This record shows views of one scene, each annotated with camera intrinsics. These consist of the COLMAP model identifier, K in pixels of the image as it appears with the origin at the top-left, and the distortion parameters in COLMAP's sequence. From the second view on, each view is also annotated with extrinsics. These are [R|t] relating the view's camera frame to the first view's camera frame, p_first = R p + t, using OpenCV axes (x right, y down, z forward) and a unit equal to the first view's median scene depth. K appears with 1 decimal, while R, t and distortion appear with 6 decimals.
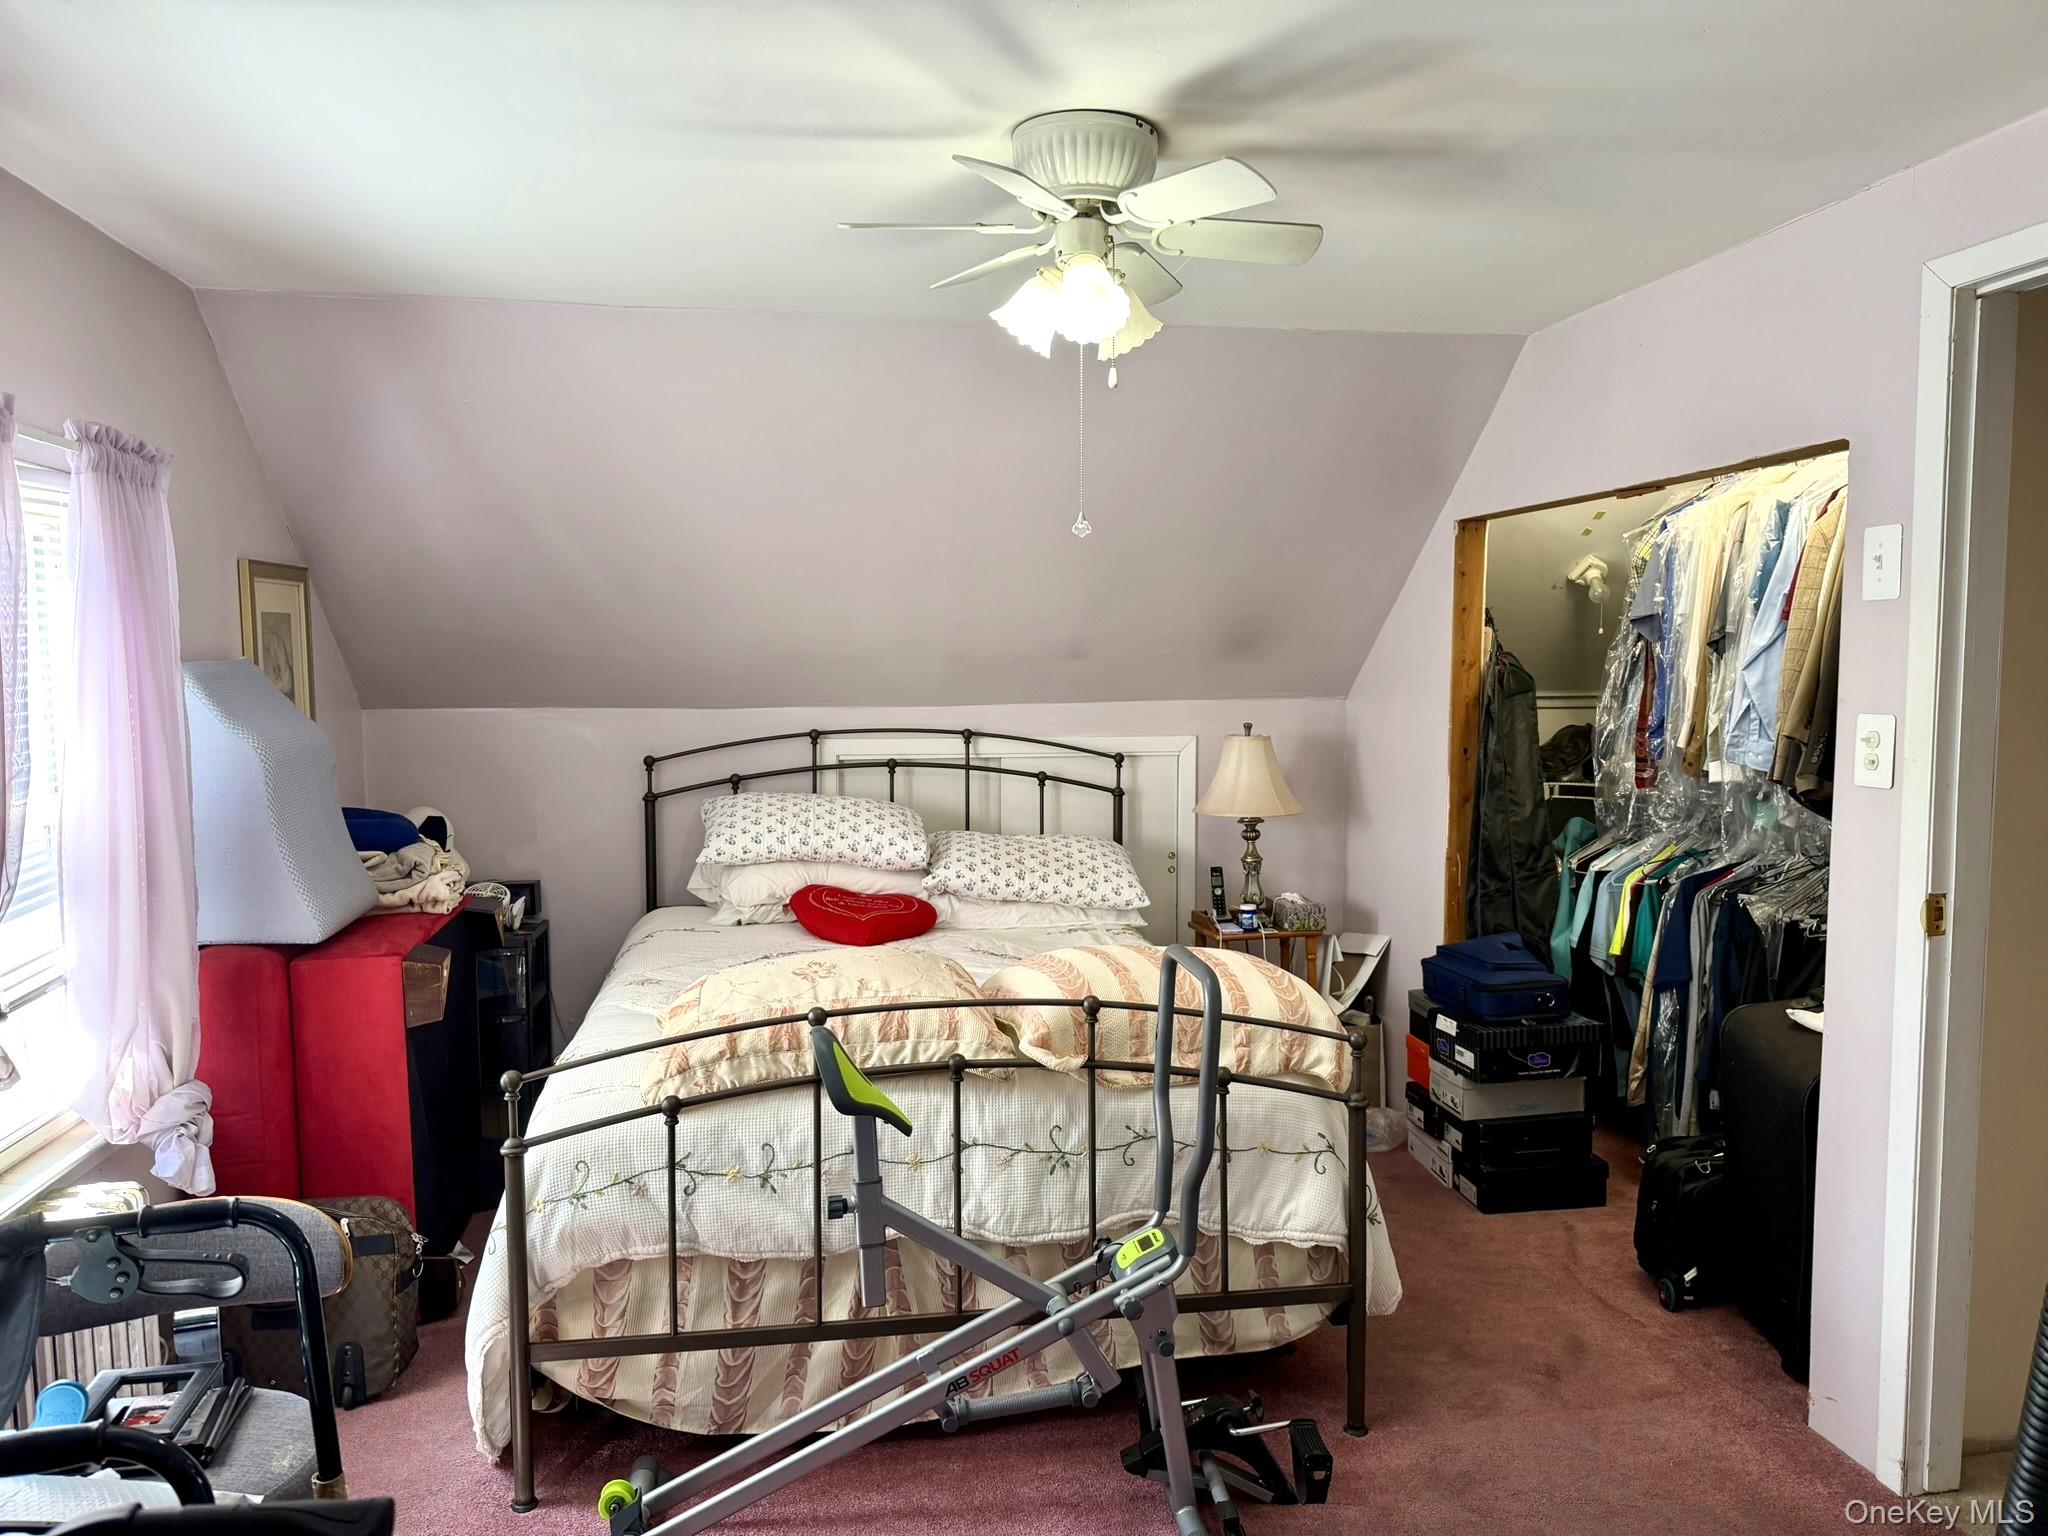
lens RADIAL K [[1419.9, 0, 1026.8], [0, 1419.9, 772.4], [0, 0, 1]] dist [0.028905, 0.002707]
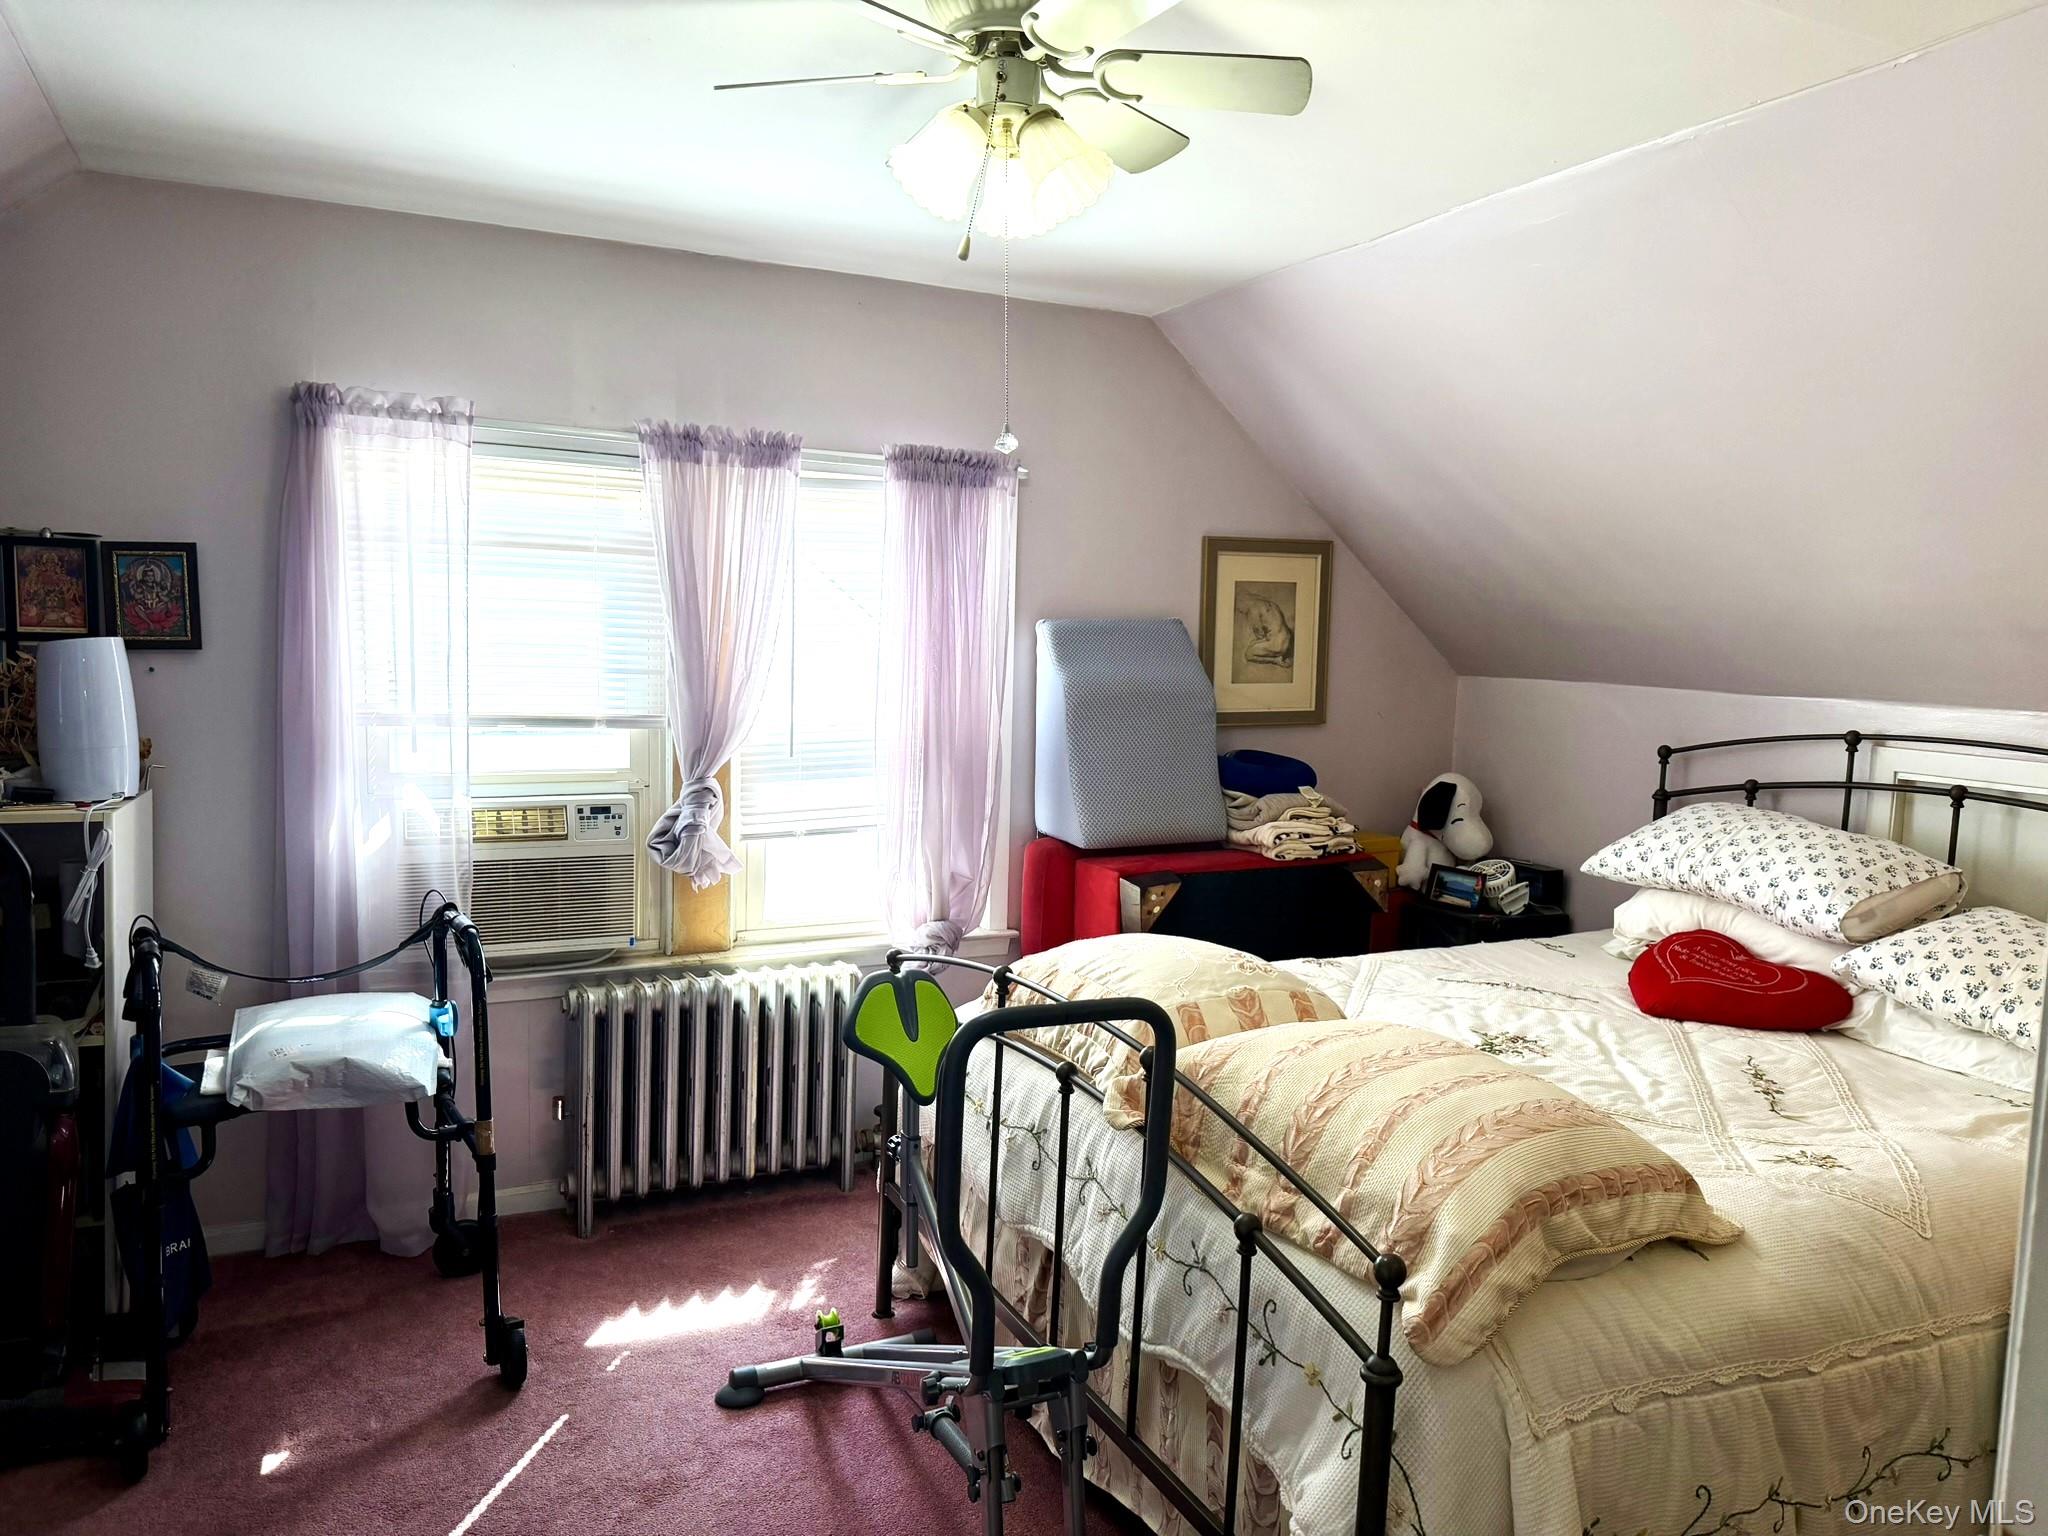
lens RADIAL K [[1419.9, 0, 1022.9], [0, 1419.9, 767.5], [0, 0, 1]] dist [0.028905, 0.002707]
pose [[0.272925, 0.104153, -0.956381, 0.459468], [-0.102612, 0.991603, 0.078706, -0.028023], [0.956547, 0.076656, 0.281320, 0.434918]]
